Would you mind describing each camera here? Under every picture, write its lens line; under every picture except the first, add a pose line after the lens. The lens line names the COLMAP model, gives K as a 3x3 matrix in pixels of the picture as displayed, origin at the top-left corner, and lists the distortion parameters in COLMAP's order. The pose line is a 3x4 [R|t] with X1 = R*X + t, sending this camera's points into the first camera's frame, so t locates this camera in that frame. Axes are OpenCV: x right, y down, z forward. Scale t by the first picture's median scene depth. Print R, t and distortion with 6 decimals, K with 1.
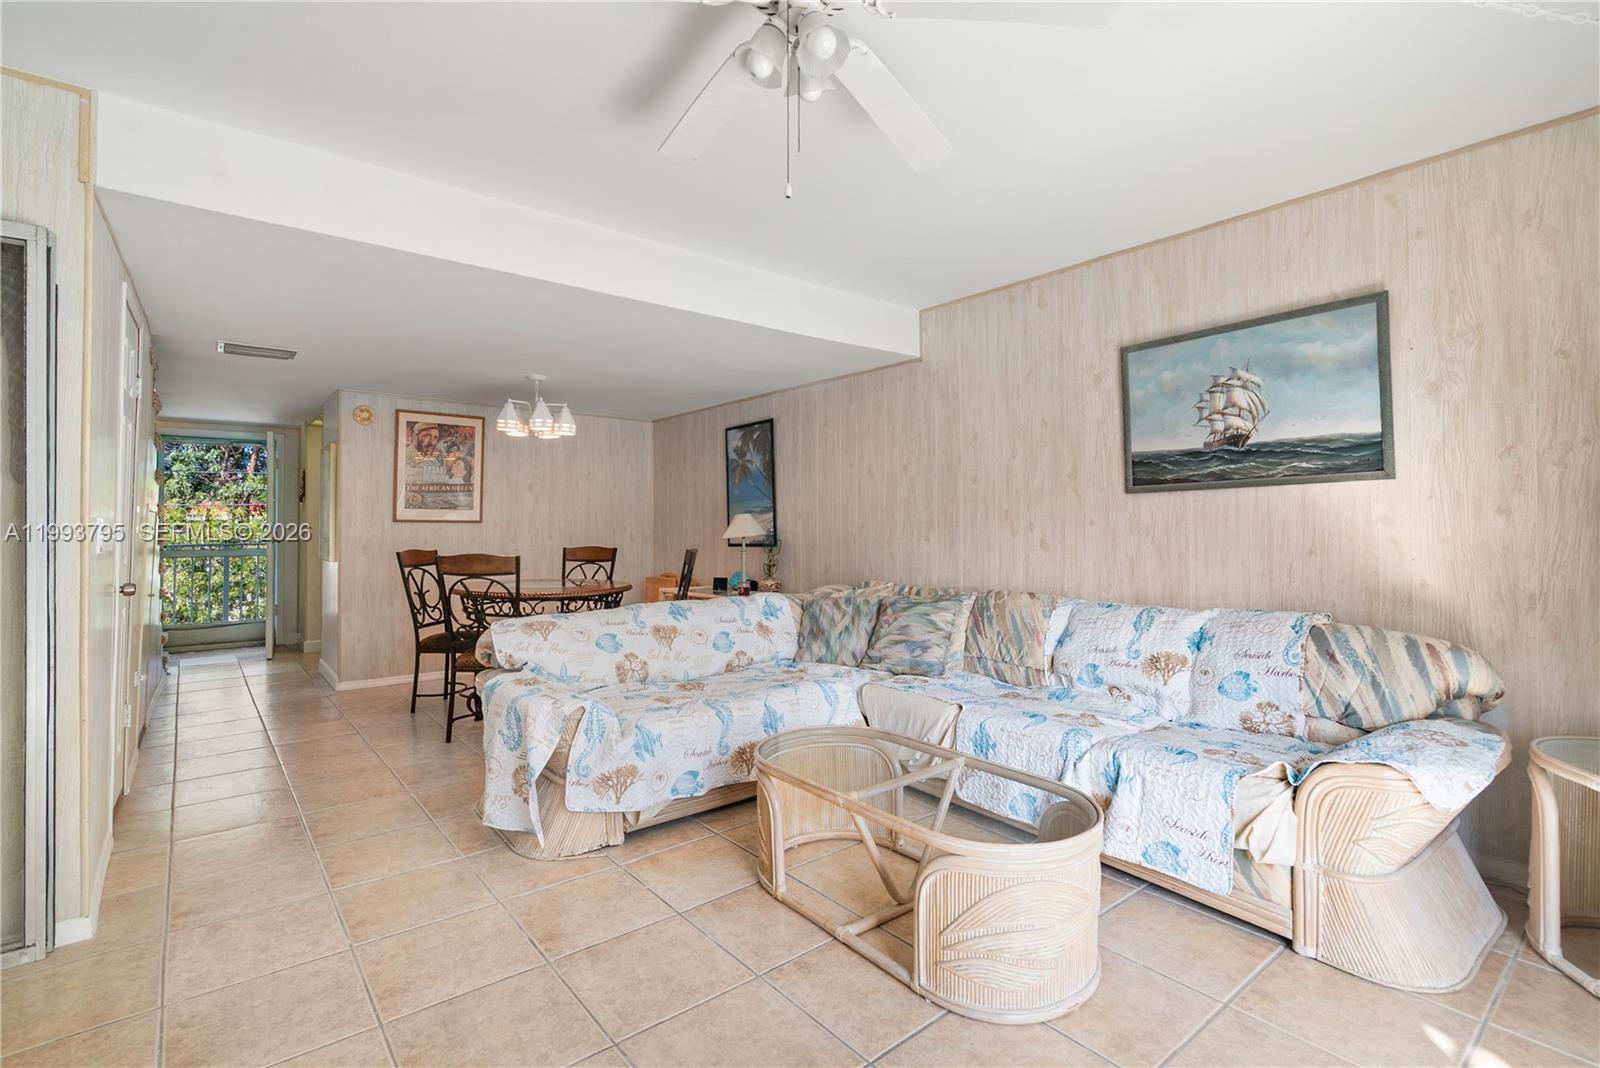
lens RADIAL K [[737.2, 0, 798.5], [0, 737.2, 519.1], [0, 0, 1]] dist [-0.004180, 0.003342]
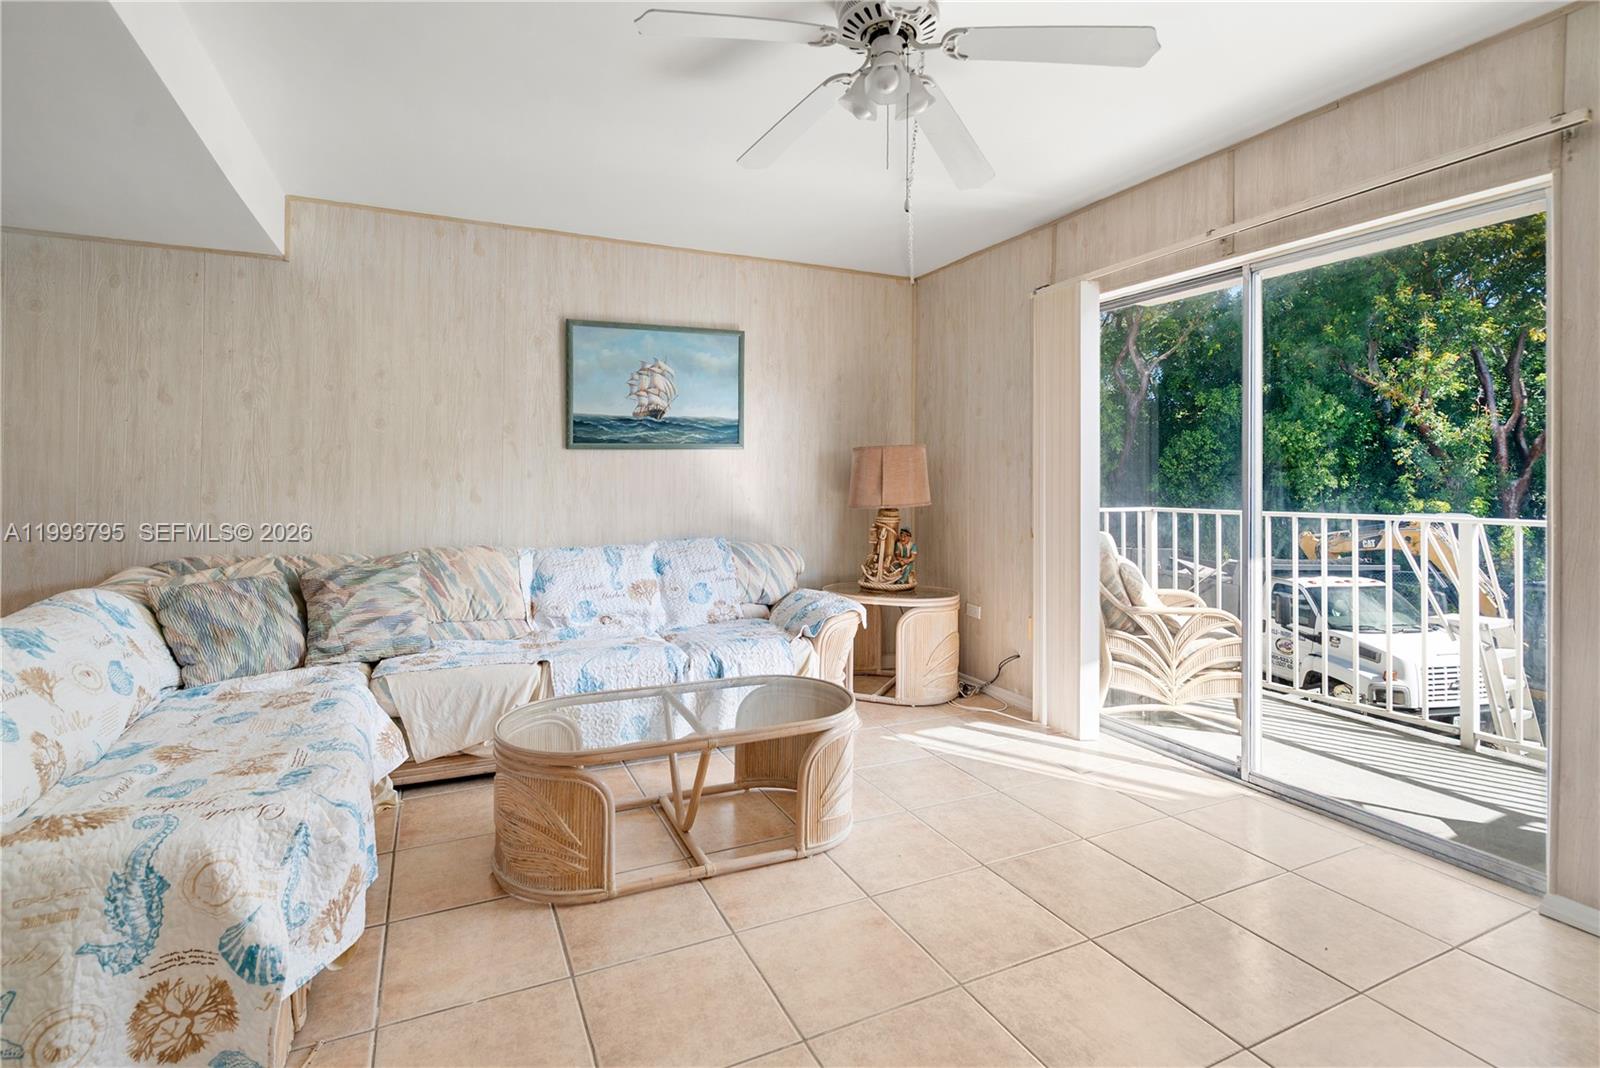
lens RADIAL K [[737.2, 0, 778.3], [0, 737.2, 477.1], [0, 0, 1]] dist [-0.004180, 0.003342]
pose [[0.267519, 0.005434, 0.963537, -0.536177], [-0.012604, 0.999918, -0.002140, 0.006296], [-0.963470, -0.011571, 0.267566, 0.372131]]
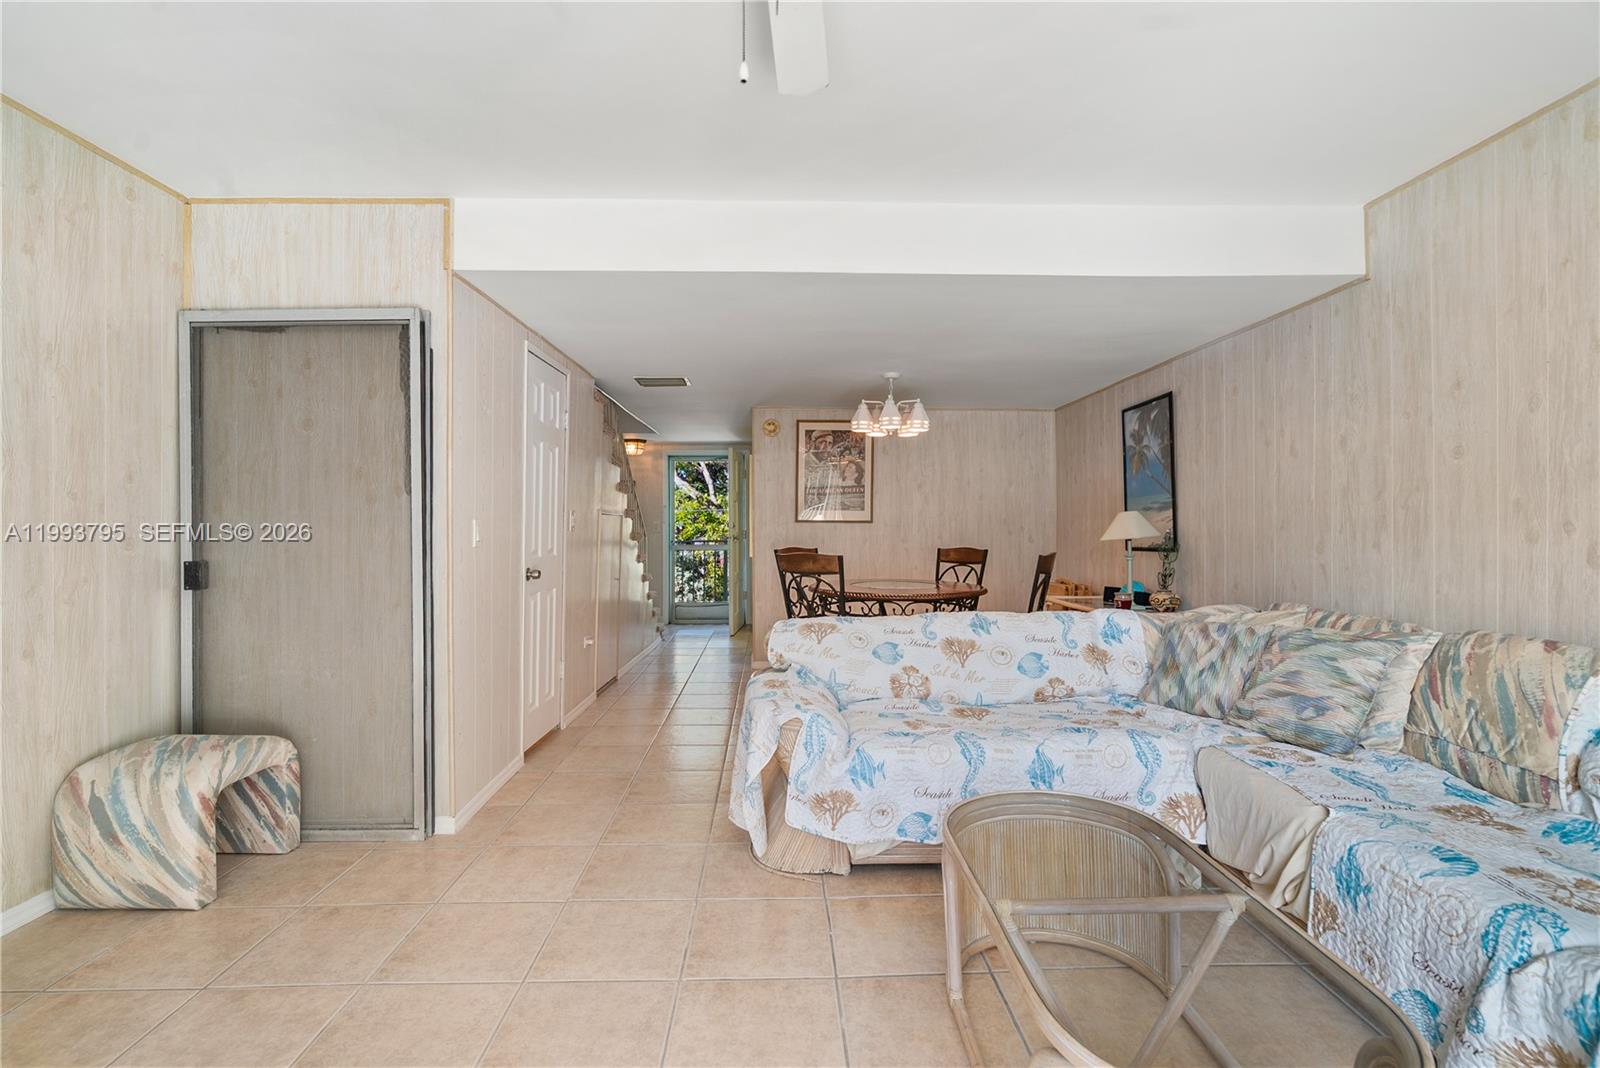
lens RADIAL K [[737.2, 0, 802.8], [0, 737.2, 529.1], [0, 0, 1]] dist [-0.004180, 0.003342]
pose [[0.794342, 0.002646, -0.607465, 0.205753], [0.005878, 0.999910, 0.012042, 0.001370], [0.607443, -0.013136, 0.794255, 0.189416]]
